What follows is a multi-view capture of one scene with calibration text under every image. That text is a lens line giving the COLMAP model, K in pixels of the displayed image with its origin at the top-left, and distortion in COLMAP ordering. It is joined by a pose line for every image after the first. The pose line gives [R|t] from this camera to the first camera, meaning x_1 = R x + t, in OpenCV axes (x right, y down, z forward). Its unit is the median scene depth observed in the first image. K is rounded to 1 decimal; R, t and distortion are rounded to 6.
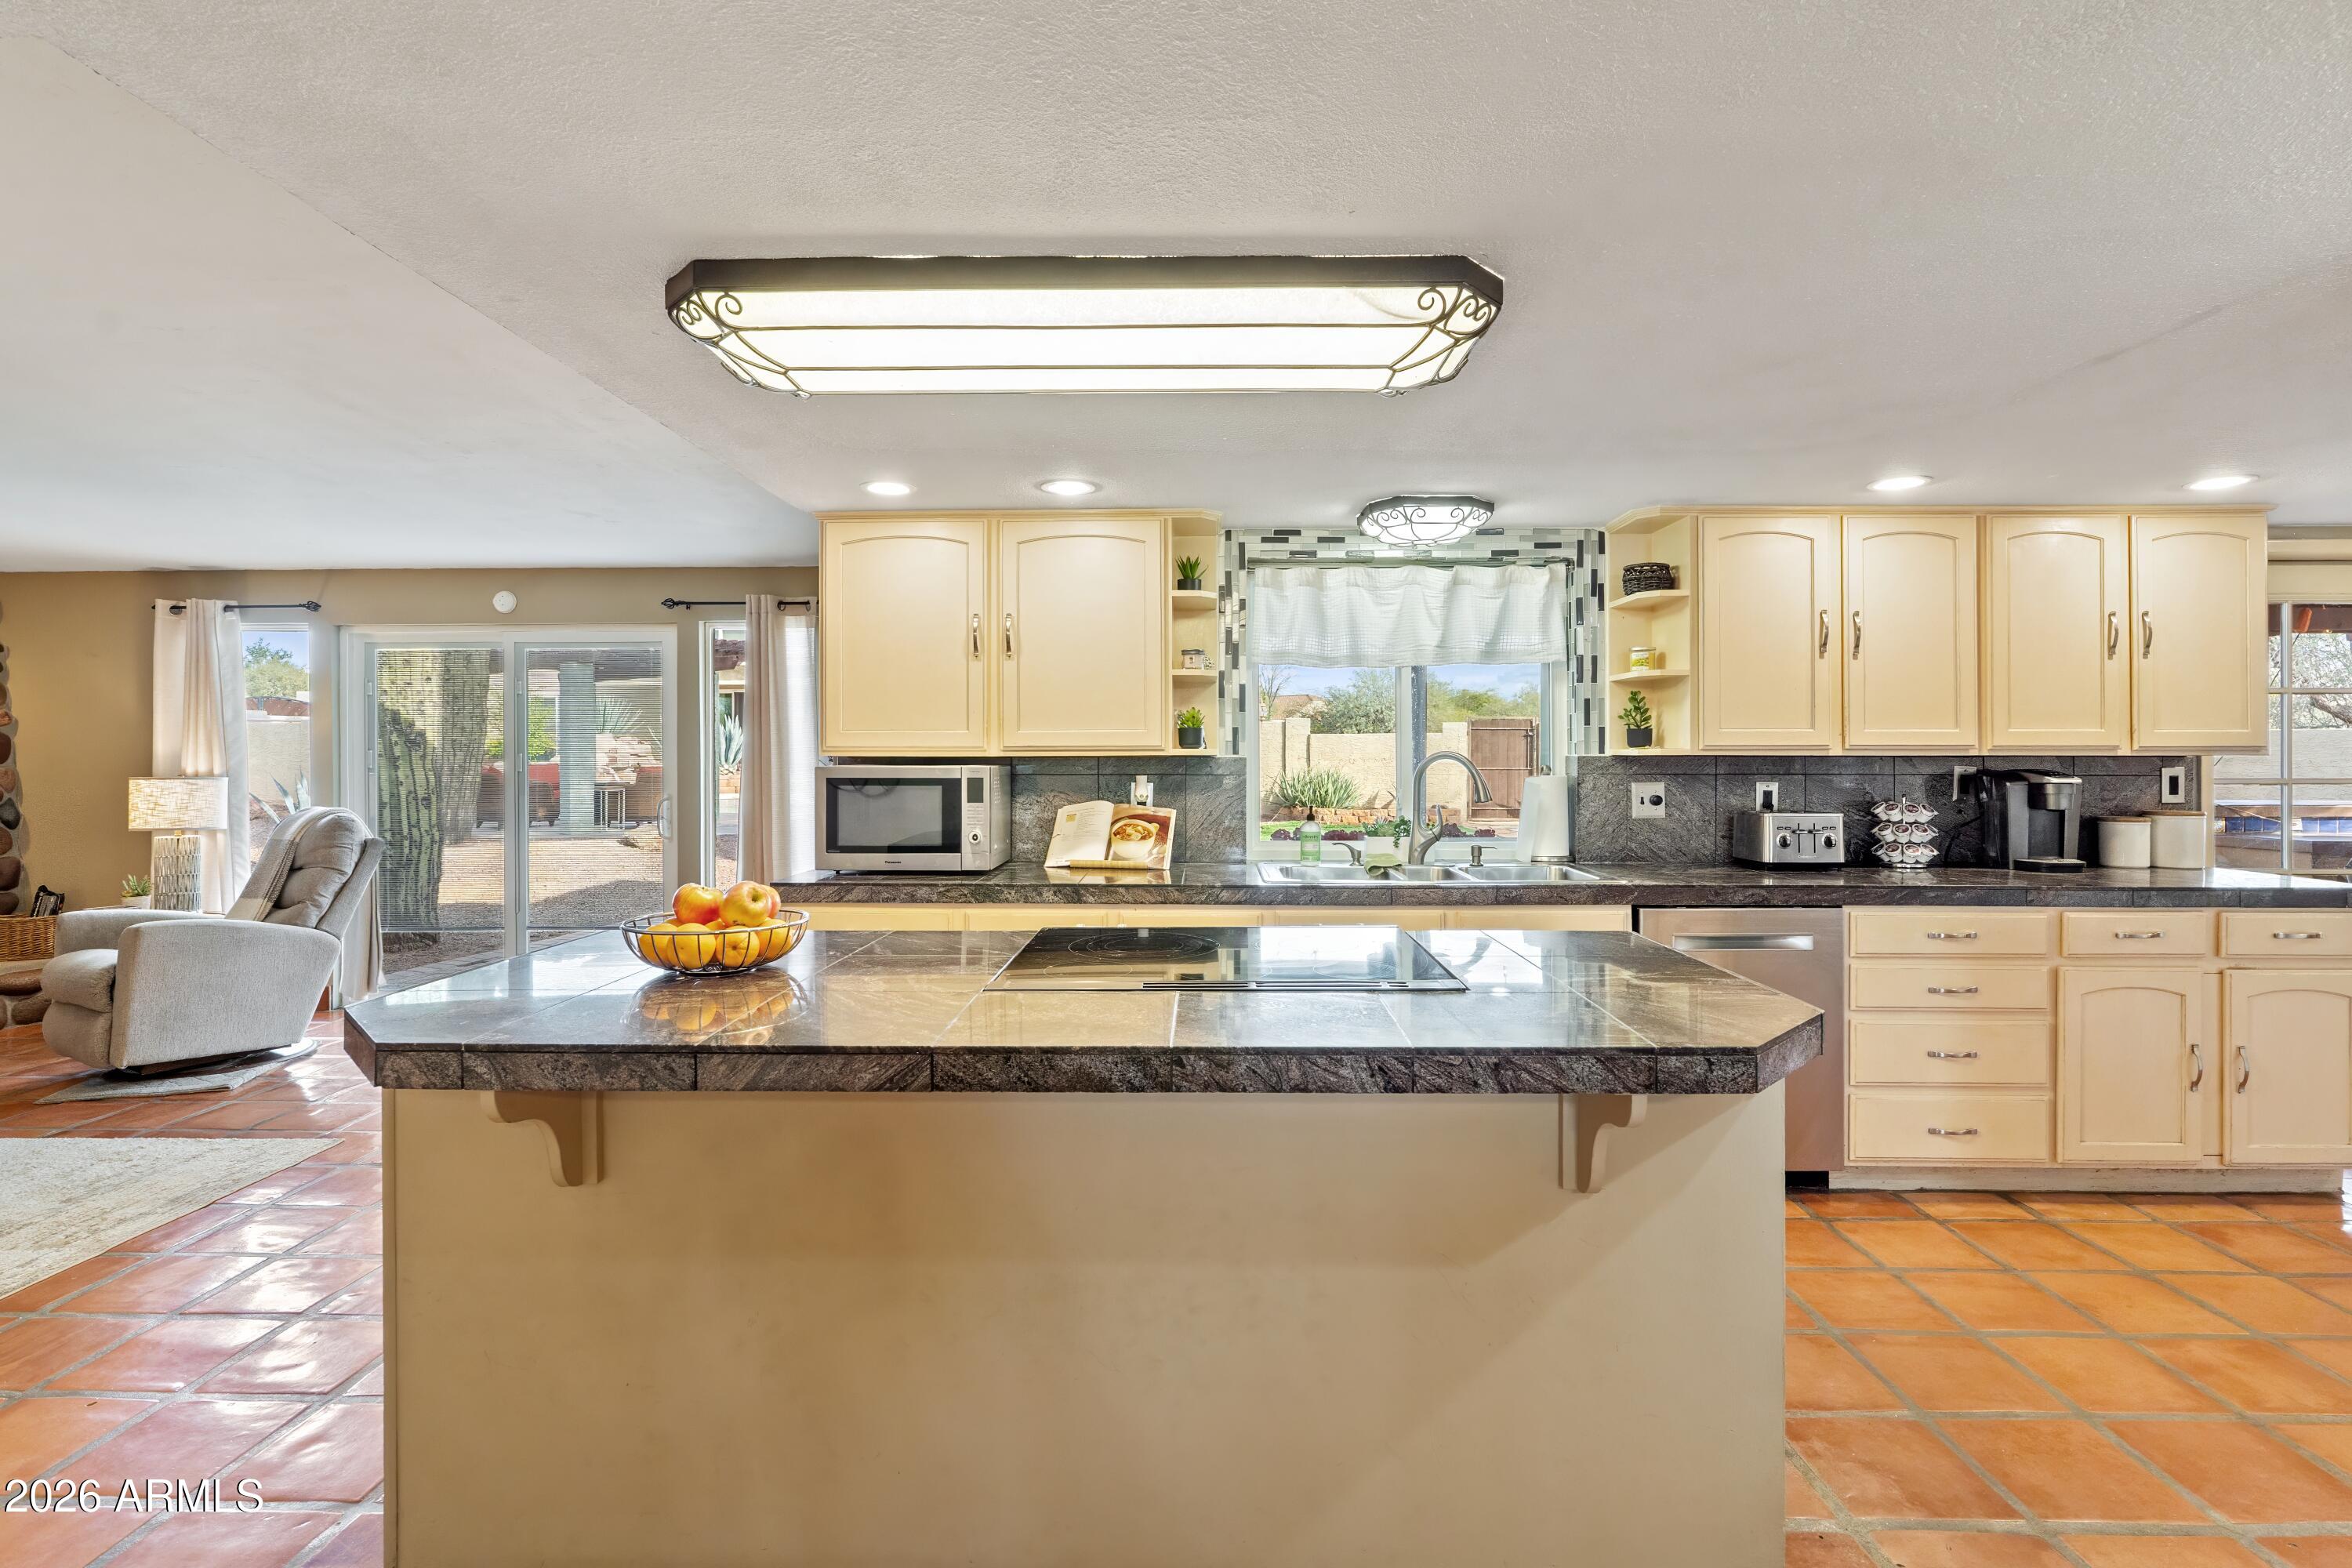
lens RADIAL K [[1060.8, 0, 1176.0], [0, 1060.8, 784.0], [0, 0, 1]] dist [-0.001266, -0.000112]
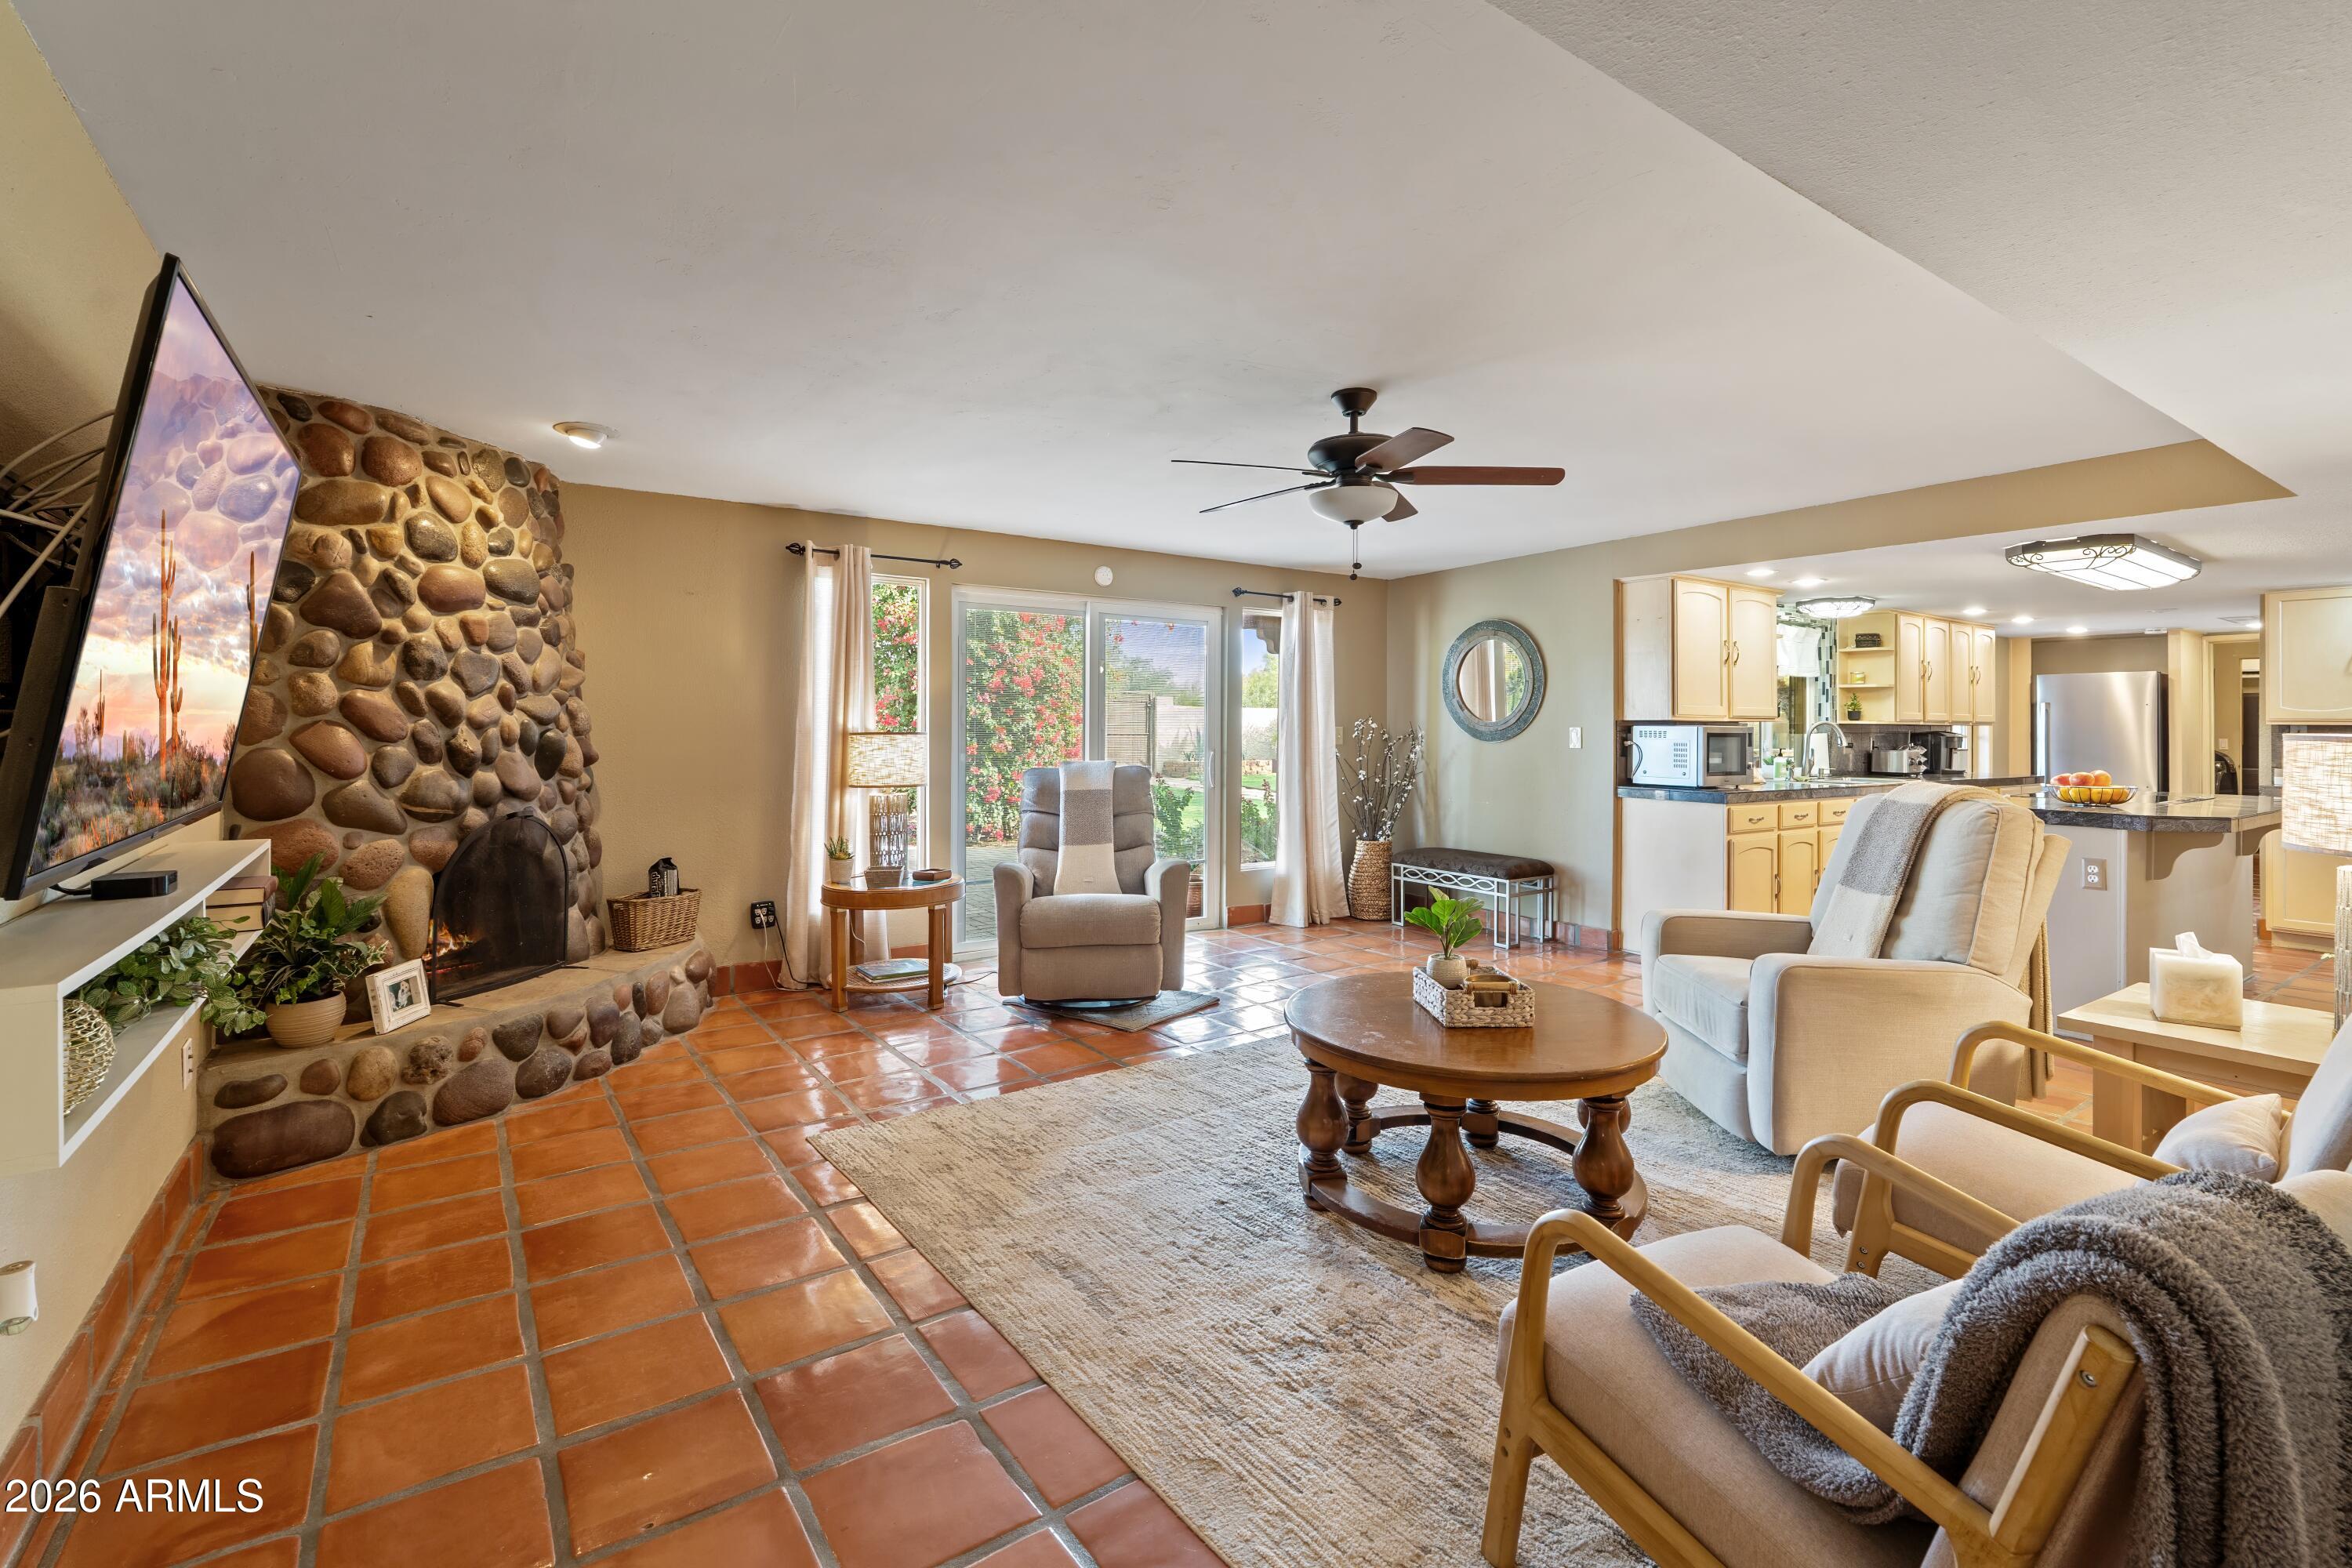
lens RADIAL K [[1066.2, 0, 1177.8], [0, 1066.2, 746.1], [0, 0, 1]] dist [-0.000094, -0.000043]
pose [[0.810492, -0.000162, 0.585749, -1.264081], [0.002135, 0.999994, -0.002678, 0.013415], [-0.585745, 0.003421, 0.810488, 0.029851]]
